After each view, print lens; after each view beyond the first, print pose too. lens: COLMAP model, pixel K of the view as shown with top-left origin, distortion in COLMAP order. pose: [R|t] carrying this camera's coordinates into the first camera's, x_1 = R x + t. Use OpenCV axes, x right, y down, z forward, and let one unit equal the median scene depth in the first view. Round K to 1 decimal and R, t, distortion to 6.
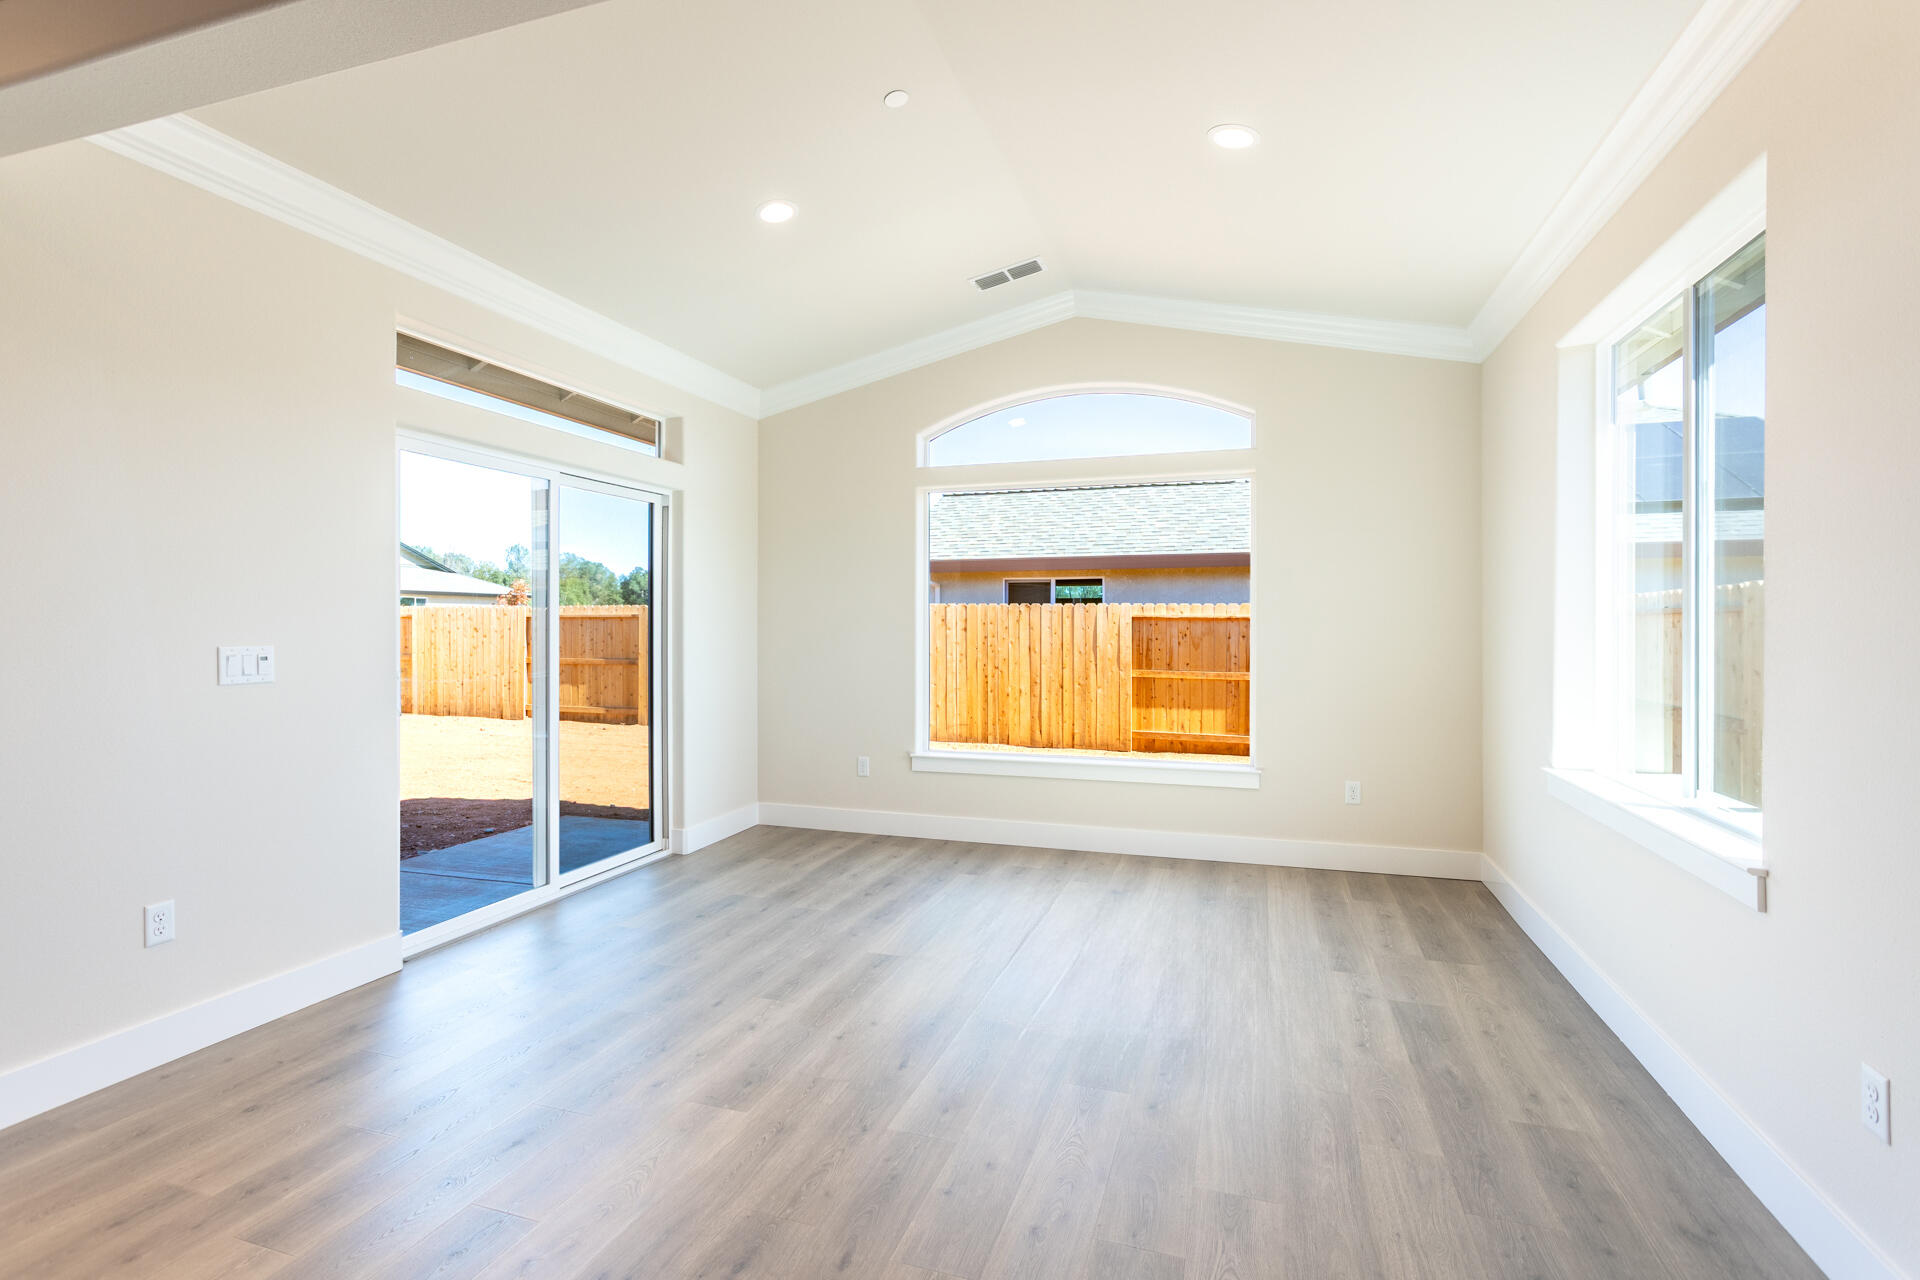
lens RADIAL K [[906.3, 0, 960.1], [0, 906.3, 630.0], [0, 0, 1]] dist [0.001388, -0.000156]
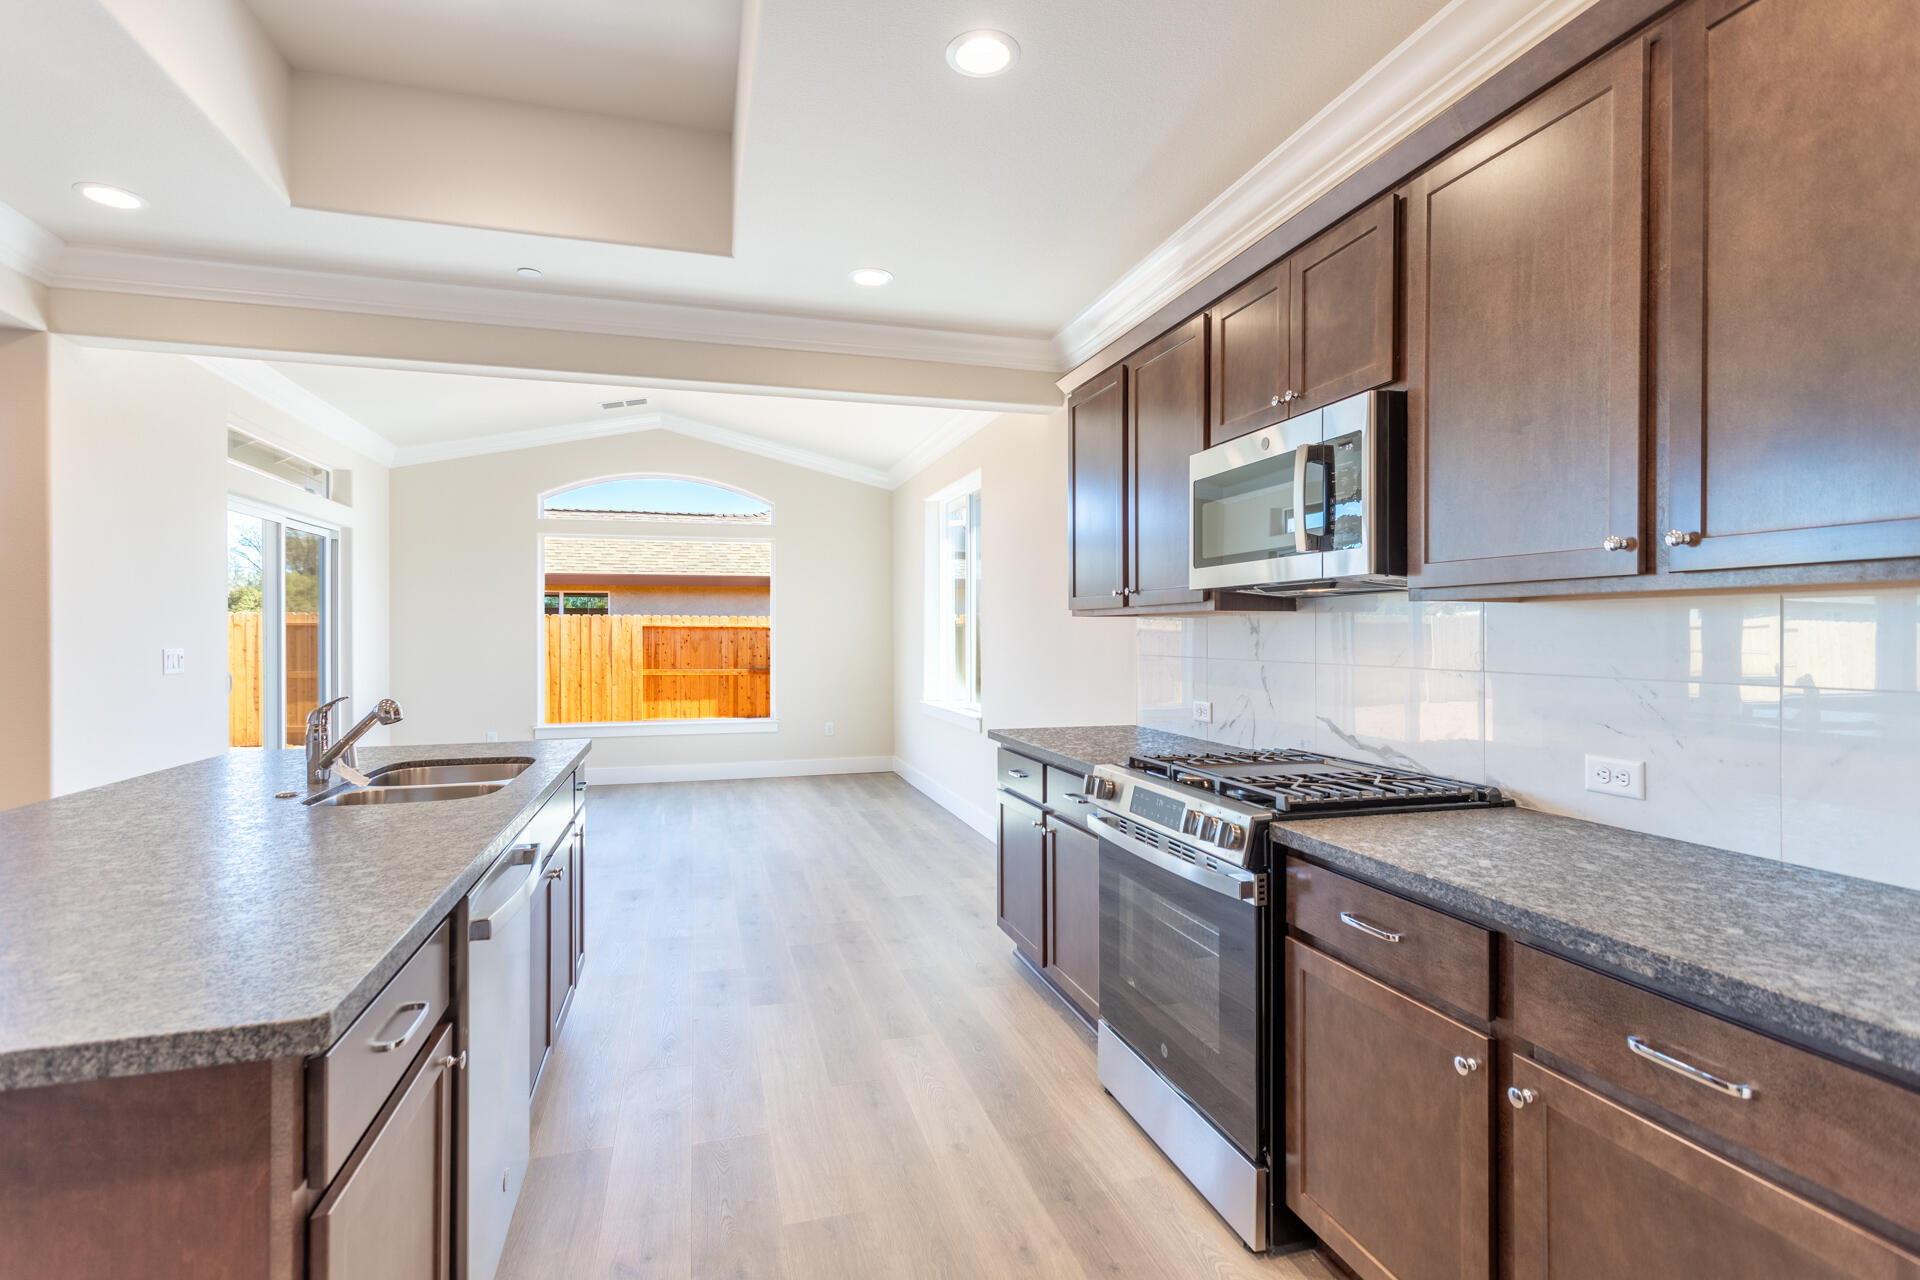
lens RADIAL K [[906.3, 0, 960.1], [0, 906.3, 630.0], [0, 0, 1]] dist [0.001388, -0.000156]
pose [[0.825439, 0.001120, 0.564491, -0.146862], [0.004231, 0.999958, -0.008171, 0.002564], [-0.564476, 0.009133, 0.825399, -0.248468]]
